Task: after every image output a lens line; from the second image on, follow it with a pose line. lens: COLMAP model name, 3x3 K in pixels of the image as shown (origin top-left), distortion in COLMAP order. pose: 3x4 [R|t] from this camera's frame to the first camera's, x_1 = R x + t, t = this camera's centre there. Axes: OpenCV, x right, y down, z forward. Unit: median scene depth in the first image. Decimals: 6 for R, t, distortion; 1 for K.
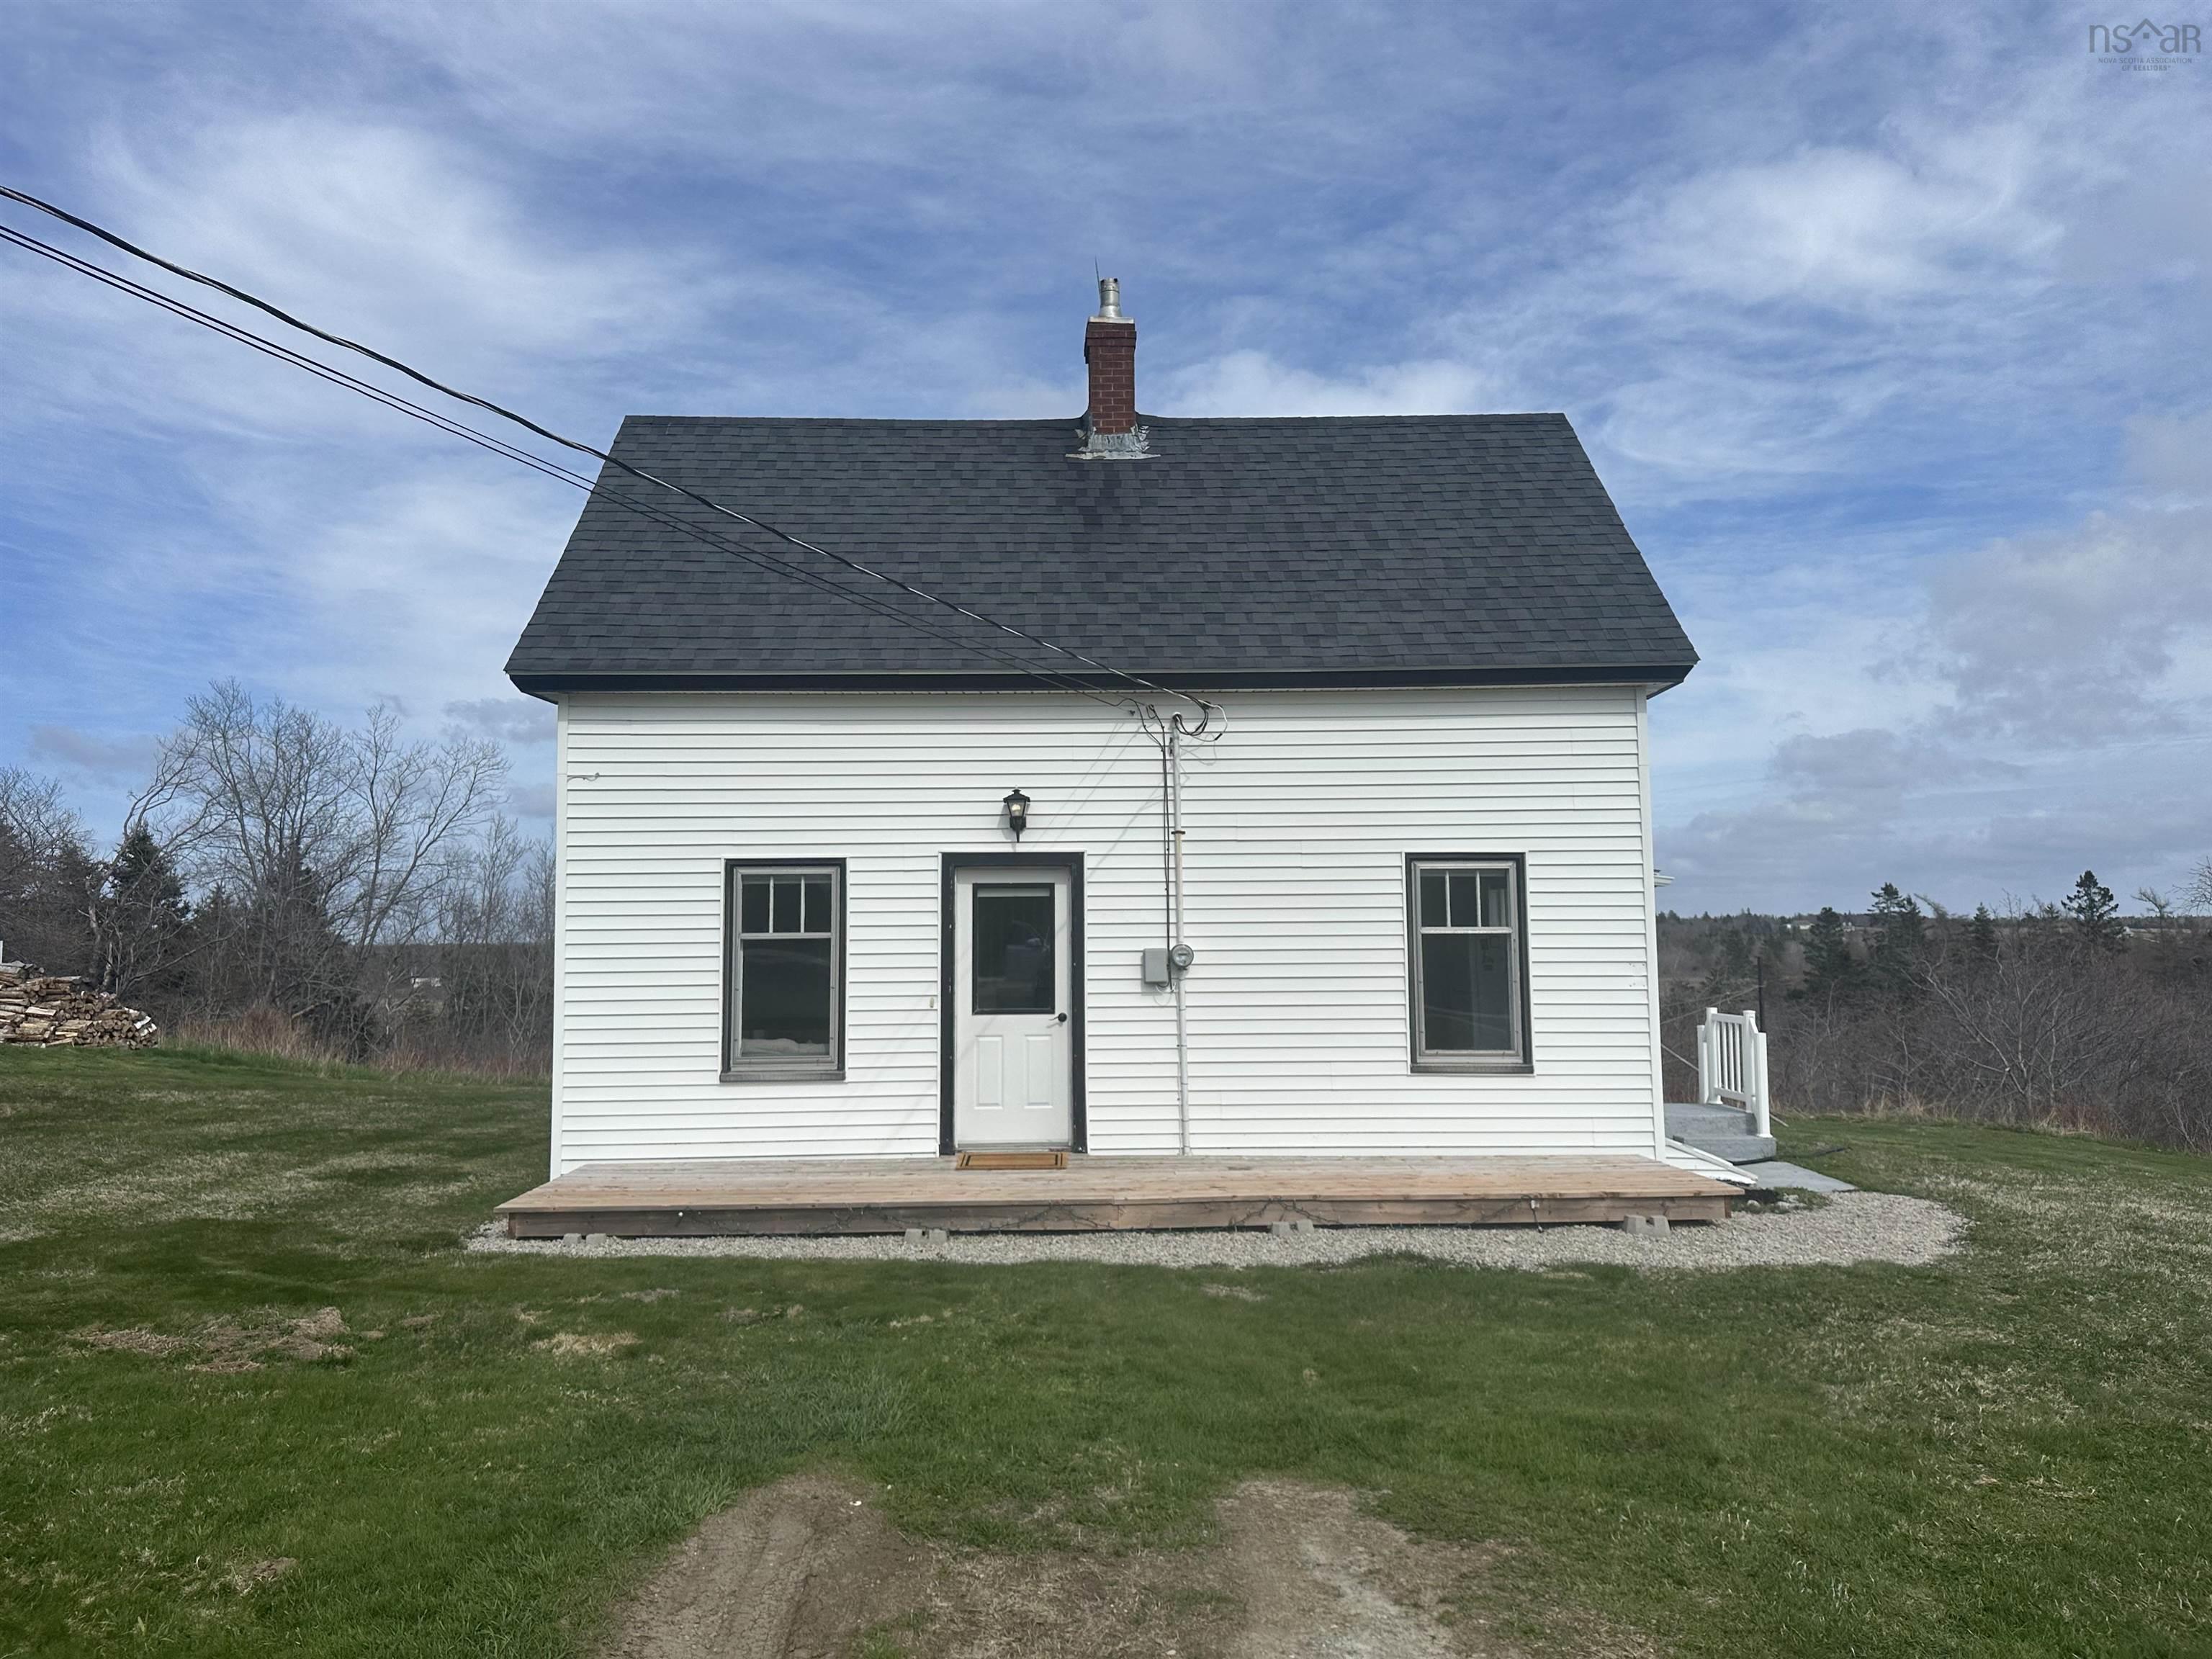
lens RADIAL K [[1572.0, 0, 1106.0], [0, 1572.0, 829.5], [0, 0, 1]] dist [0.039374, -0.052779]
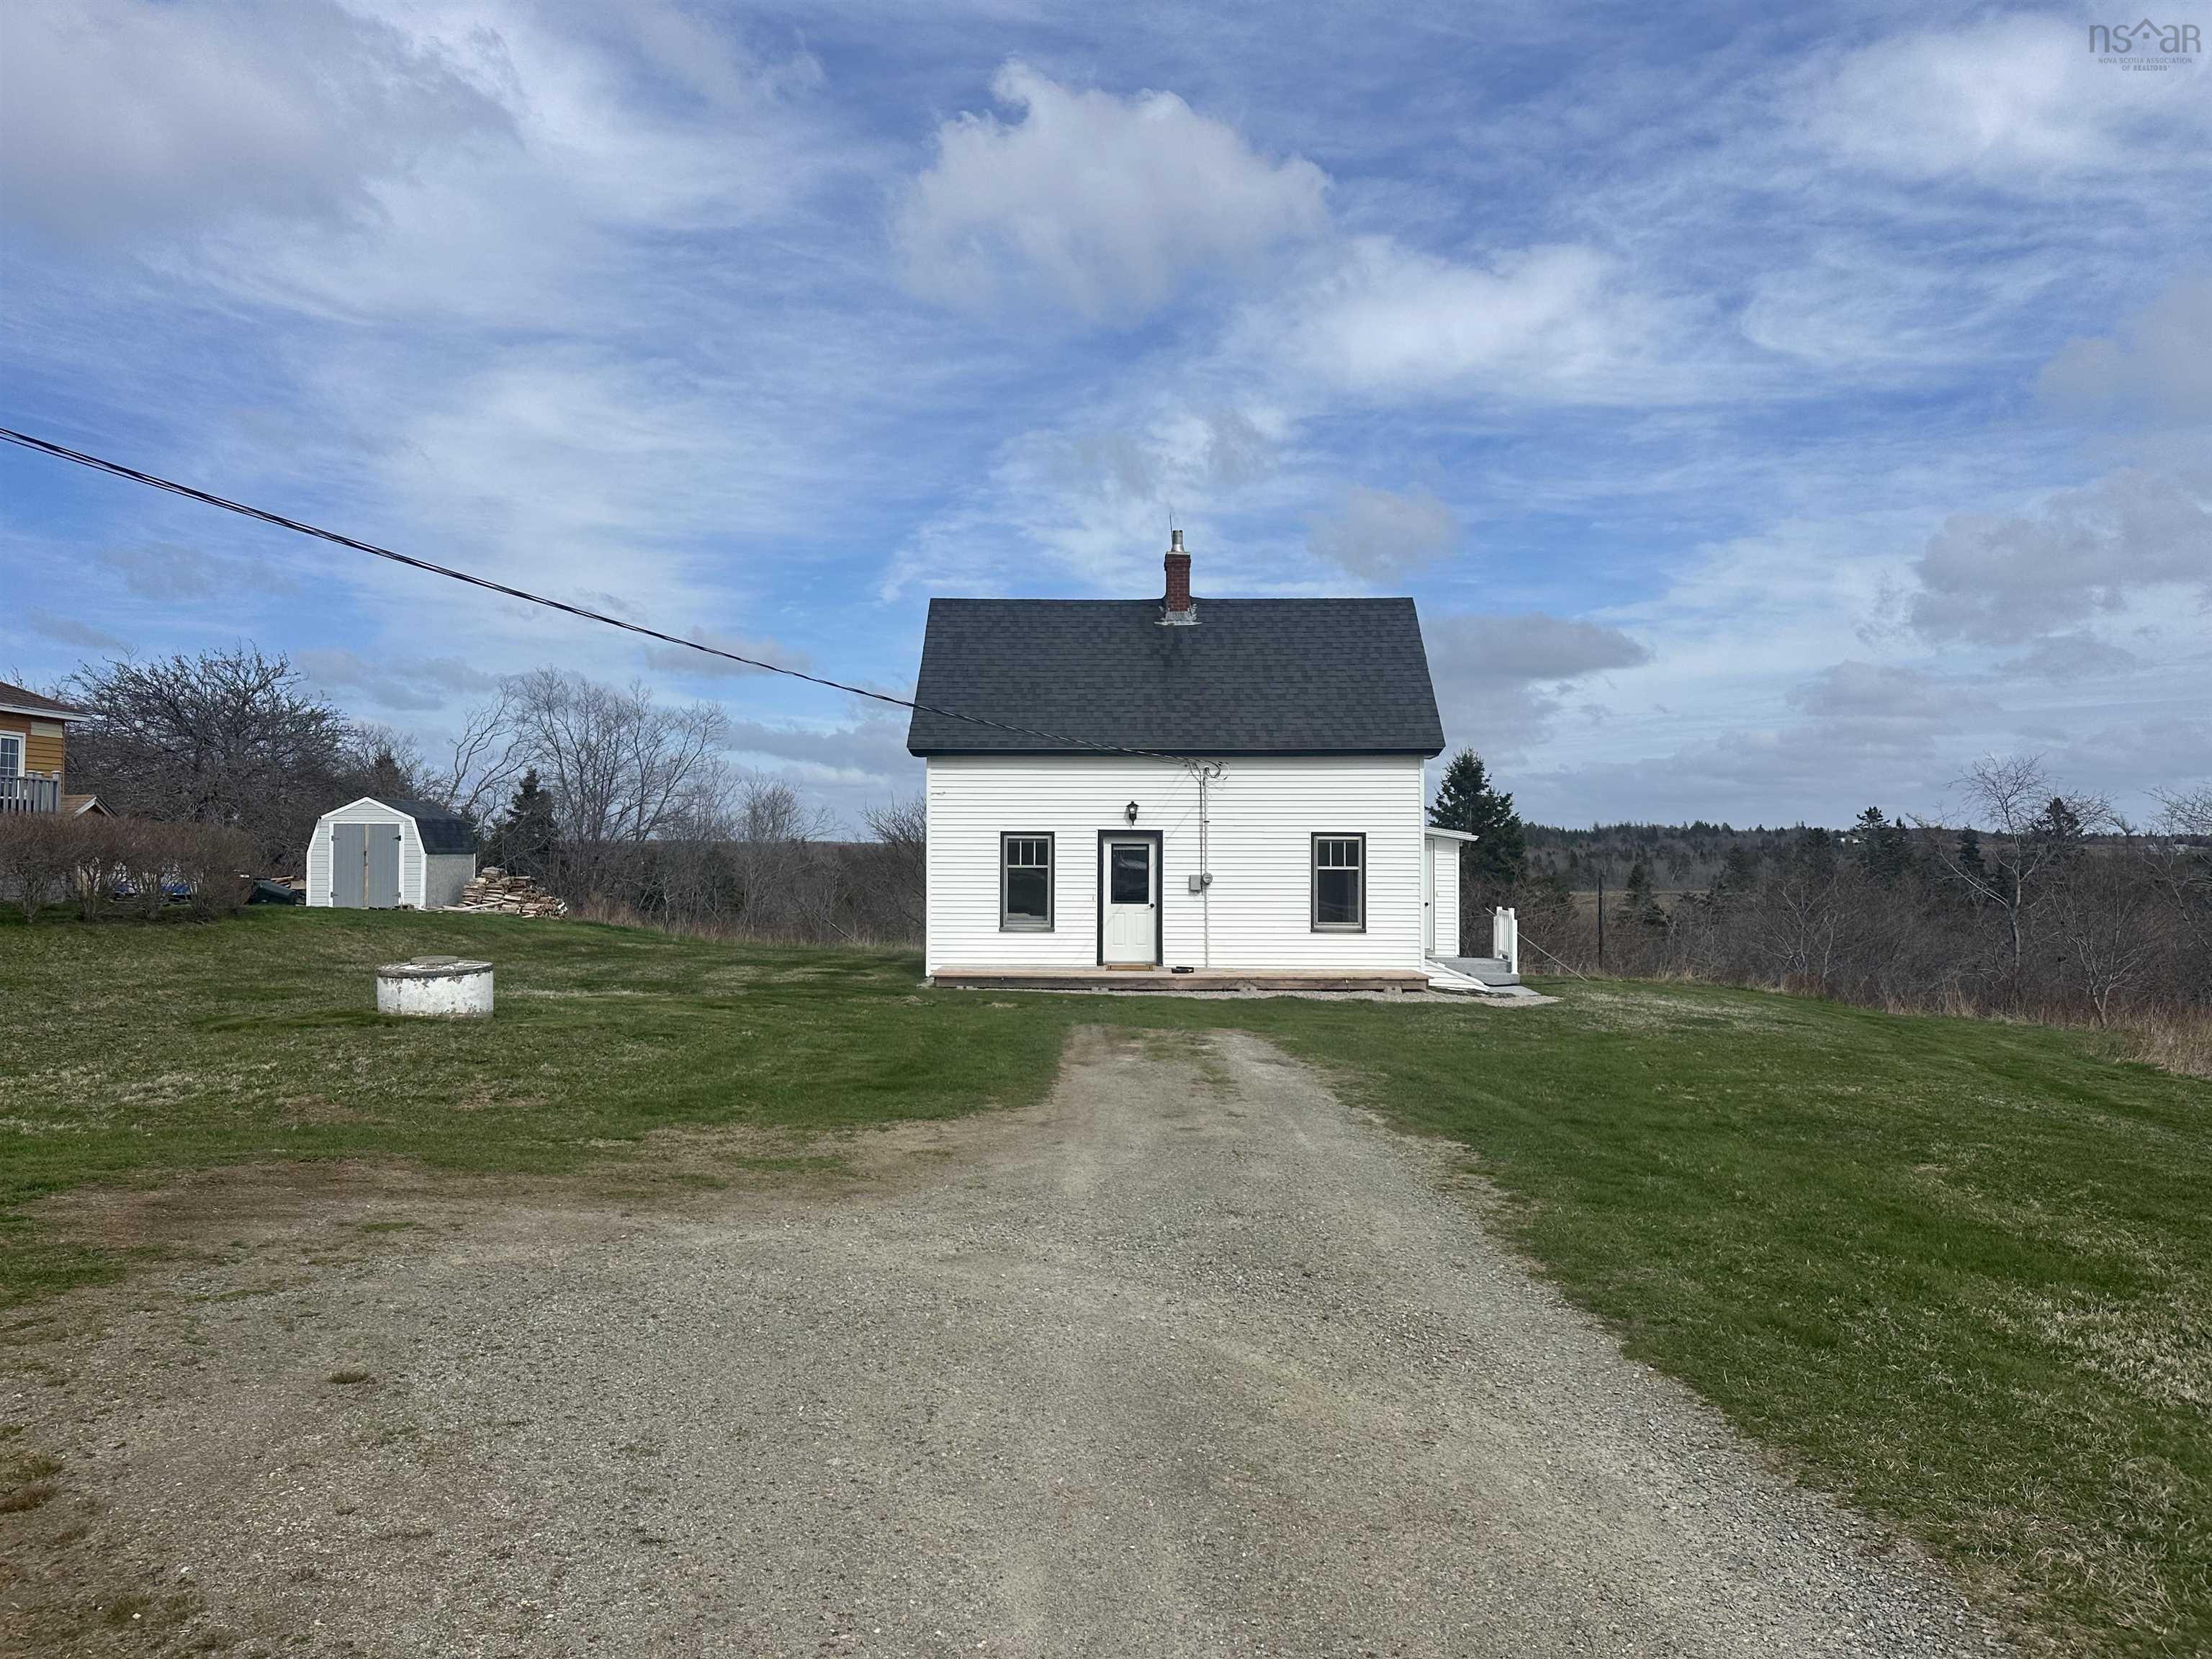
lens RADIAL K [[1572.0, 0, 1106.0], [0, 1572.0, 829.5], [0, 0, 1]] dist [0.039374, -0.052779]
pose [[0.999333, 0.011886, -0.034542, -0.015351], [-0.009775, 0.998112, 0.060637, -0.101457], [0.035198, -0.060259, 0.997562, -1.014922]]
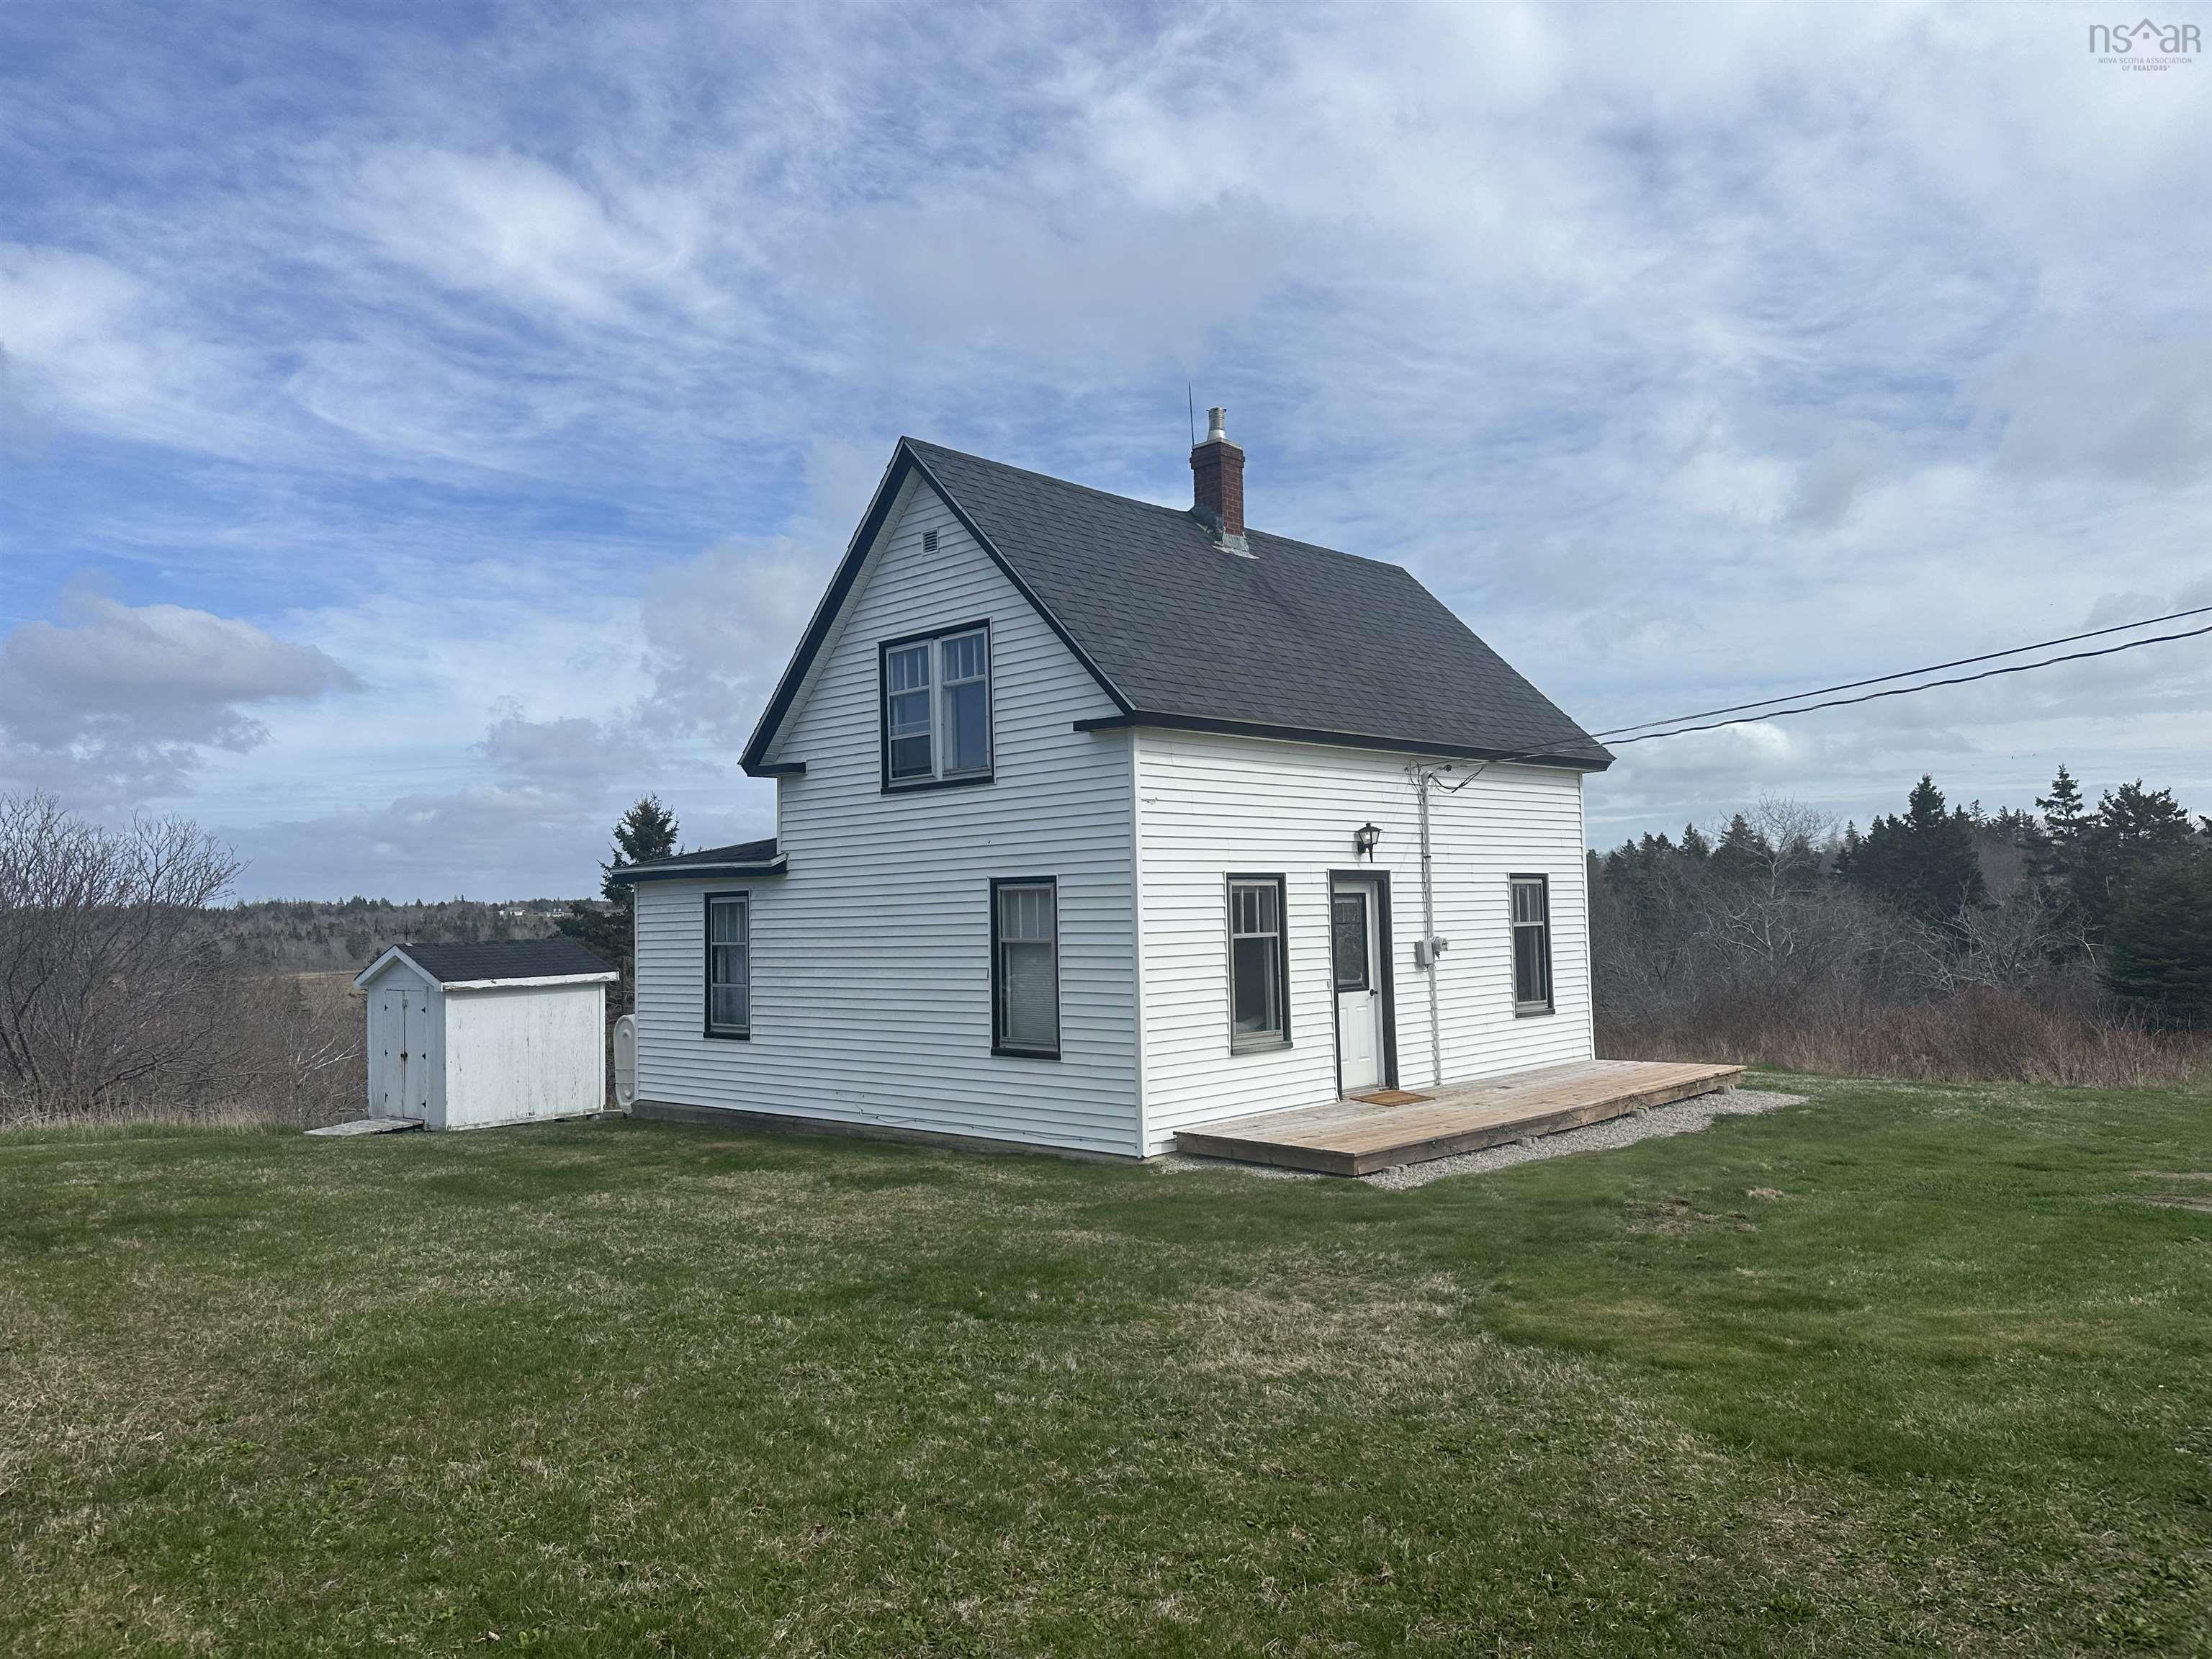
lens RADIAL K [[1572.0, 0, 1106.0], [0, 1572.0, 829.5], [0, 0, 1]] dist [0.039374, -0.052779]
pose [[0.696866, 0.028730, 0.716626, -1.001333], [-0.034405, 0.999386, -0.006610, -0.002887], [-0.716376, -0.020049, 0.697426, 0.194129]]
